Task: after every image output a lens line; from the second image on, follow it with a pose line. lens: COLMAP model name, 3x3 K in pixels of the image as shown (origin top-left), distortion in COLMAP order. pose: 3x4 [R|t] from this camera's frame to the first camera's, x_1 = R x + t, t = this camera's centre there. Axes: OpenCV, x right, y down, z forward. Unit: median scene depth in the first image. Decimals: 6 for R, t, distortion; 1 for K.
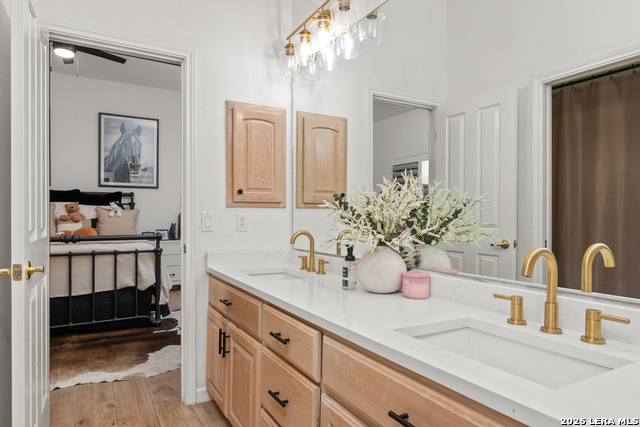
lens RADIAL K [[398.2, 0, 319.7], [0, 398.2, 216.0], [0, 0, 1]] dist [-0.000739, -0.006037]
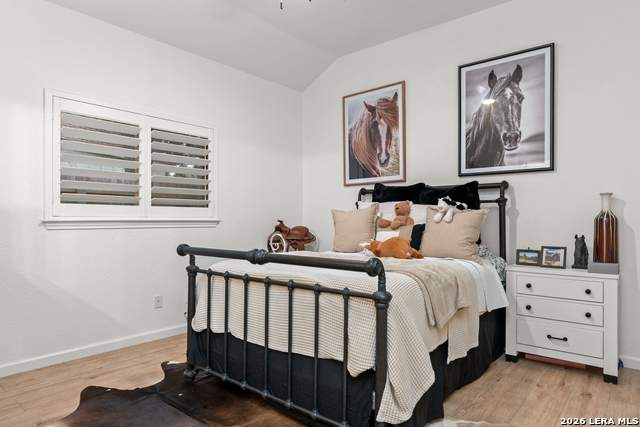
lens RADIAL K [[398.2, 0, 318.9], [0, 398.2, 217.1], [0, 0, 1]] dist [-0.000739, -0.006037]
pose [[0.338529, -0.006992, -0.940930, -0.004884], [-0.003320, 0.999957, -0.008625, 0.000416], [0.940950, 0.006044, 0.338491, 0.547757]]
